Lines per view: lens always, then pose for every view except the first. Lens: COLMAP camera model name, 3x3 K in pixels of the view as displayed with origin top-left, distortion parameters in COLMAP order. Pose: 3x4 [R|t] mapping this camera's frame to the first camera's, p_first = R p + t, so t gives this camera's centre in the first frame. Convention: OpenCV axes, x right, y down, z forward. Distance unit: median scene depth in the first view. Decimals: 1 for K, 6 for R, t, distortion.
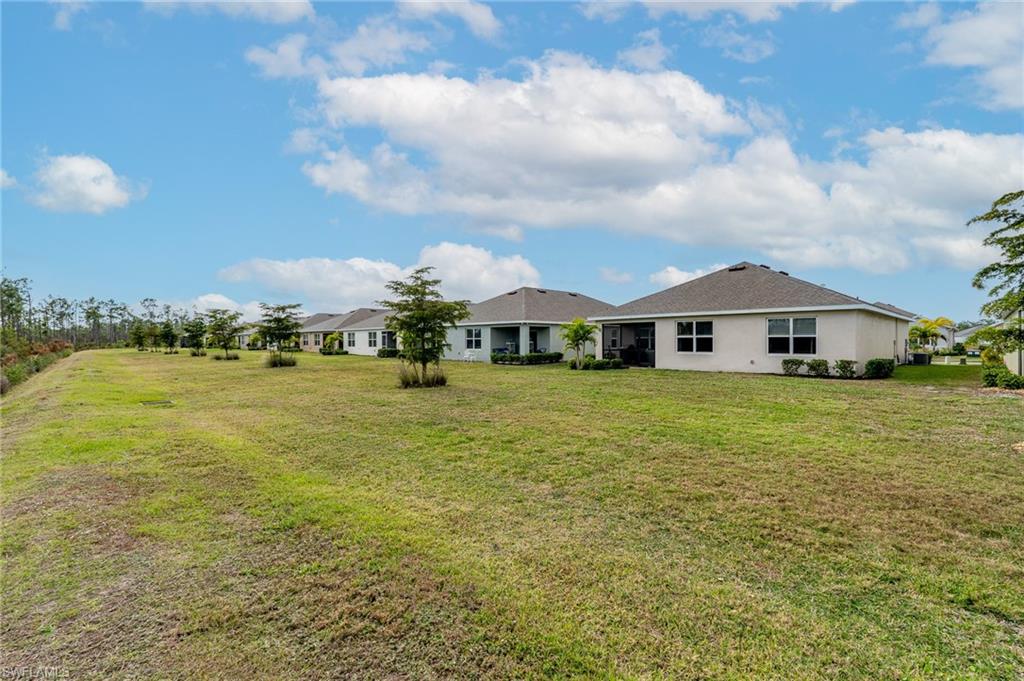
lens RADIAL K [[457.2, 0, 511.1], [0, 457.2, 343.1], [0, 0, 1]] dist [0.001622, 0.000406]
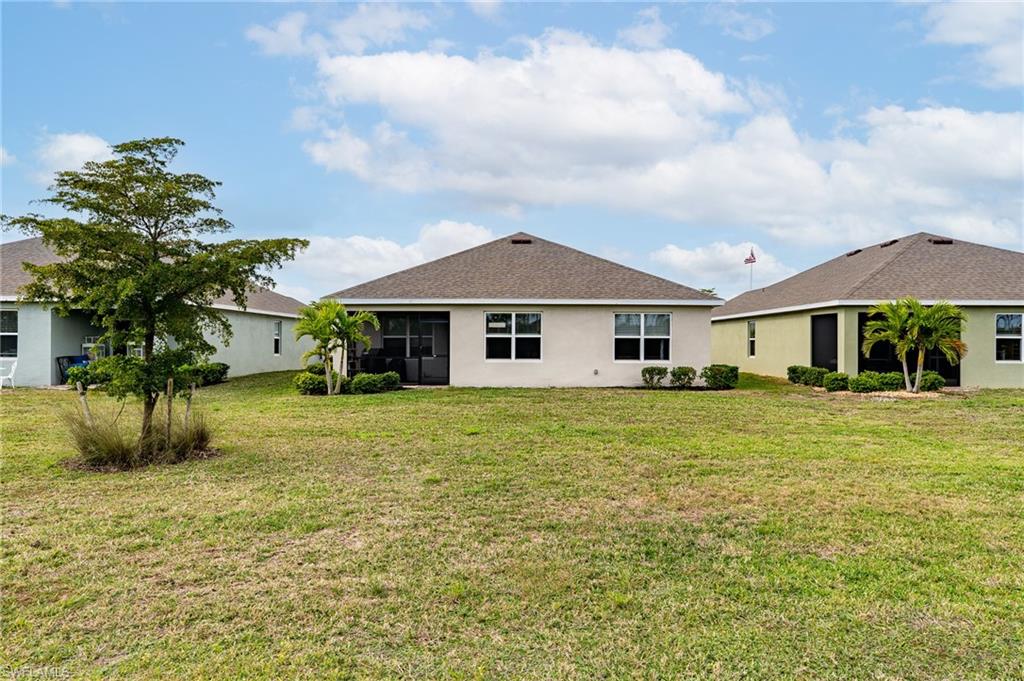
lens RADIAL K [[680.3, 0, 511.9], [0, 680.3, 339.8], [0, 0, 1]] dist [-0.009512, -0.001412]
pose [[0.674166, 0.008719, 0.738528, -0.340860], [-0.003904, 0.999958, -0.008242, -0.000564], [-0.738569, 0.002674, 0.674172, 0.347284]]
